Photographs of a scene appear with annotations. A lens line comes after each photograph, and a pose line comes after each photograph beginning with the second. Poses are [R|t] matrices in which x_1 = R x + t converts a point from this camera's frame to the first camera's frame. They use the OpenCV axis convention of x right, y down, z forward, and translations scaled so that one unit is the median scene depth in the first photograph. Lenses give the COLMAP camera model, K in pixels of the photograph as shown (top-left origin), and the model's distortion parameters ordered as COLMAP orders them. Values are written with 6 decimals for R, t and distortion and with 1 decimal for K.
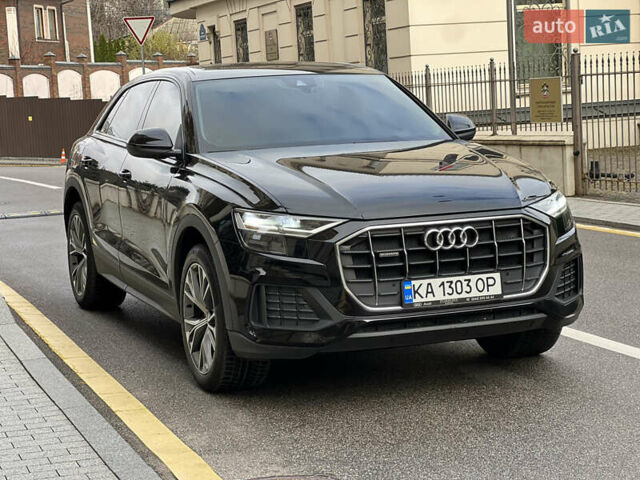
lens RADIAL K [[1413.2, 0, 320.0], [0, 1413.2, 240.0], [0, 0, 1]] dist [0.059632, 0.480155]
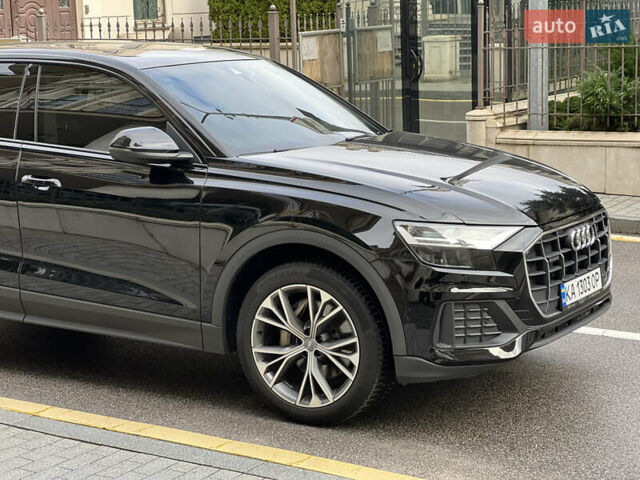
lens RADIAL K [[1413.2, 0, 320.0], [0, 1413.2, 240.0], [0, 0, 1]] dist [0.059632, 0.480155]
pose [[0.768154, -0.074659, 0.635898, -0.692797], [0.048672, 0.997113, 0.058274, -0.067568], [-0.638413, -0.013812, 0.769570, 0.340611]]
